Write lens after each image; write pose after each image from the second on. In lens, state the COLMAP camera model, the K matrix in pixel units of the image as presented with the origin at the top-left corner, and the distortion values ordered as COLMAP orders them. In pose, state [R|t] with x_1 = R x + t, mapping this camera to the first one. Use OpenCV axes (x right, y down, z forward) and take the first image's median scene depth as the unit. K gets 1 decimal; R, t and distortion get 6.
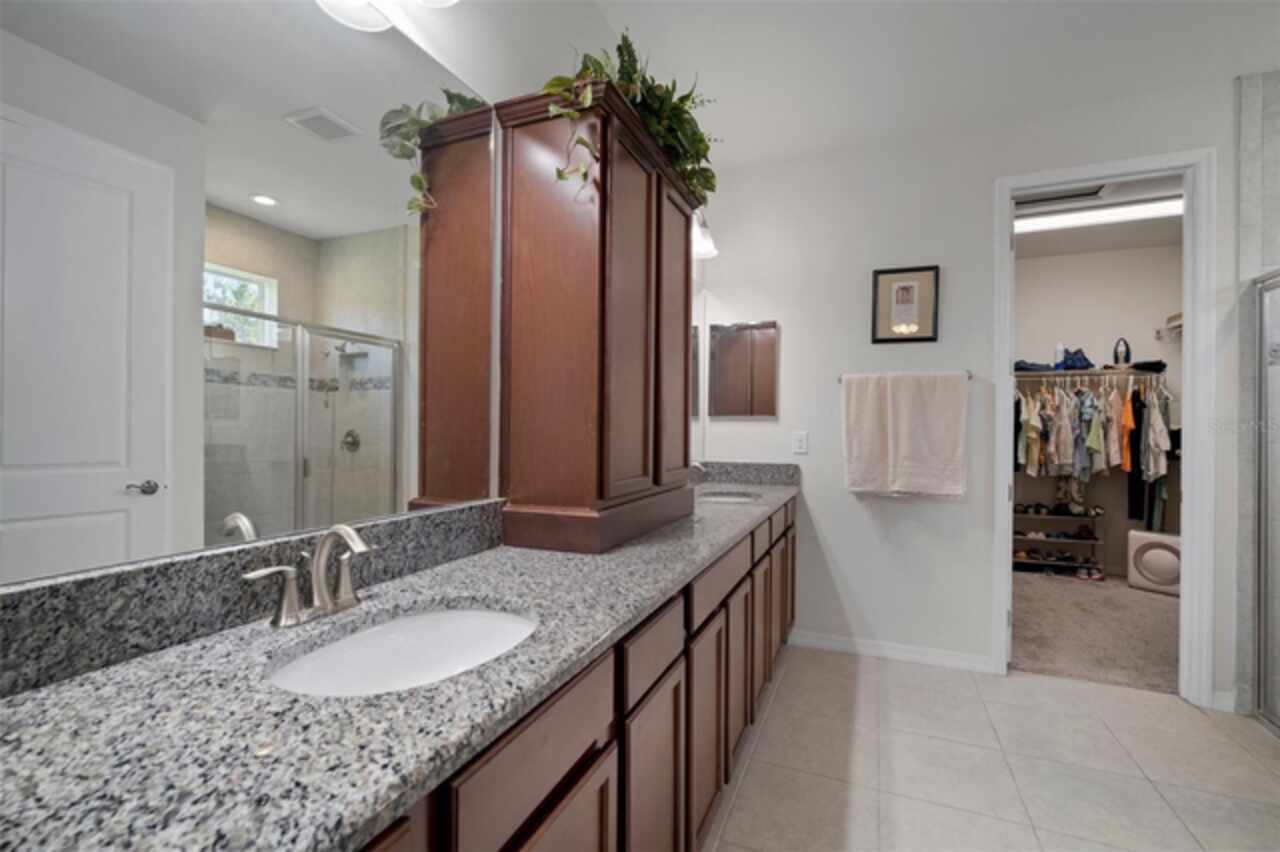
lens RADIAL K [[558.7, 0, 641.6], [0, 558.7, 431.0], [0, 0, 1]] dist [-0.002720, -0.000186]
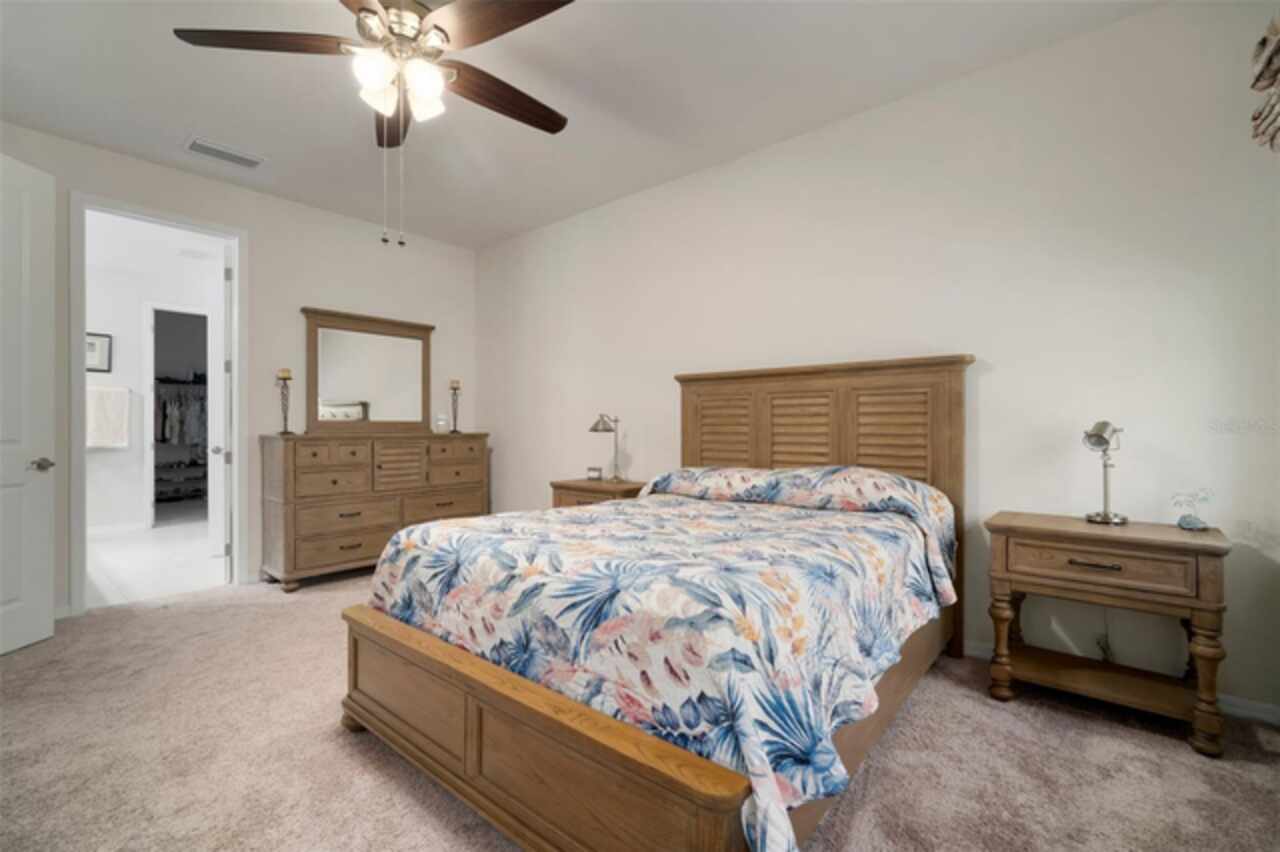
lens RADIAL K [[560.7, 0, 628.8], [0, 560.7, 428.1], [0, 0, 1]] dist [-0.002423, 0.000162]
pose [[0.318378, -0.012135, 0.947886, -0.514579], [0.002509, 0.999925, 0.011959, 0.014981], [-0.947961, -0.001429, 0.318385, -0.918047]]
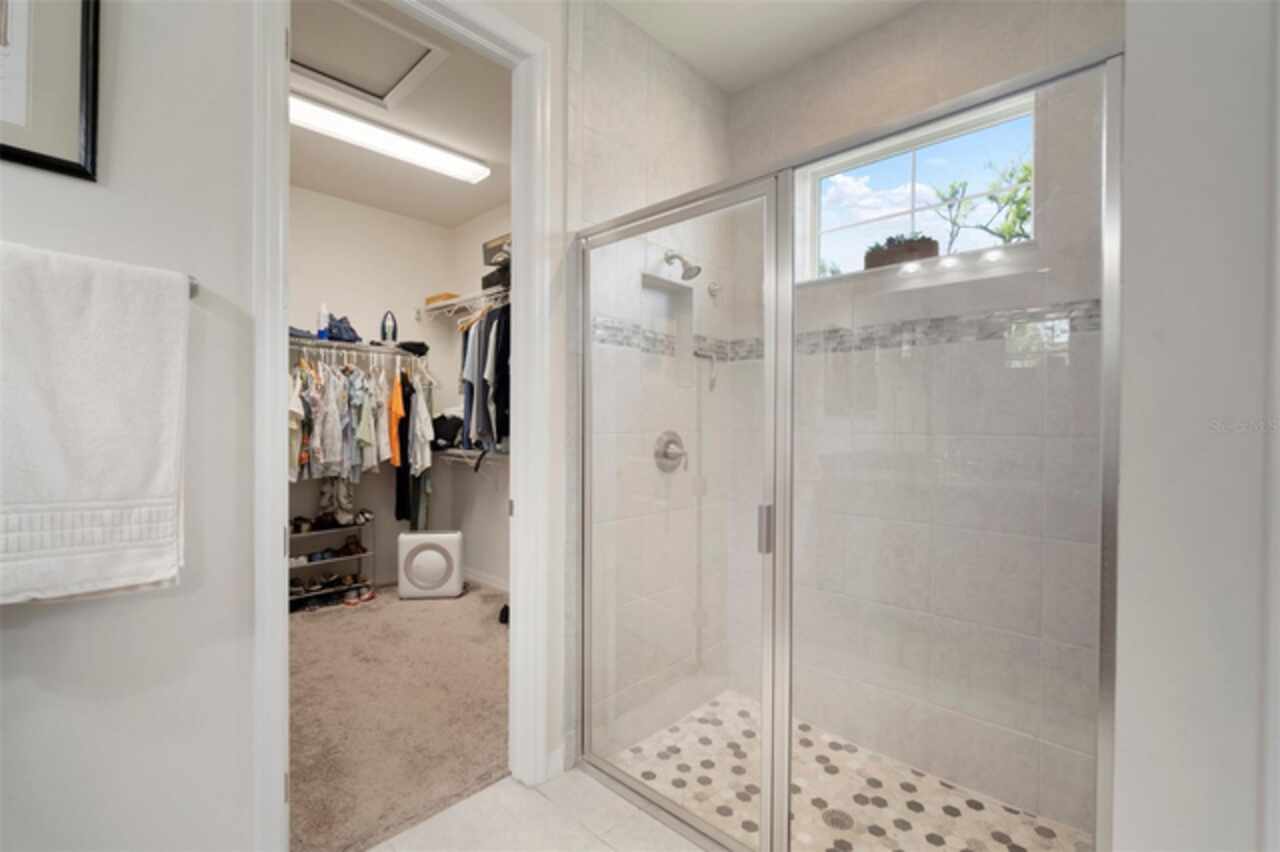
lens RADIAL K [[560.6, 0, 640.0], [0, 560.6, 426.0], [0, 0, 1]] dist [-0.005457, -0.000126]
pose [[0.359692, -0.010185, 0.933016, 0.196260], [-0.000476, 0.999938, 0.011099, 0.000405], [-0.933071, -0.004436, 0.359665, 0.331953]]
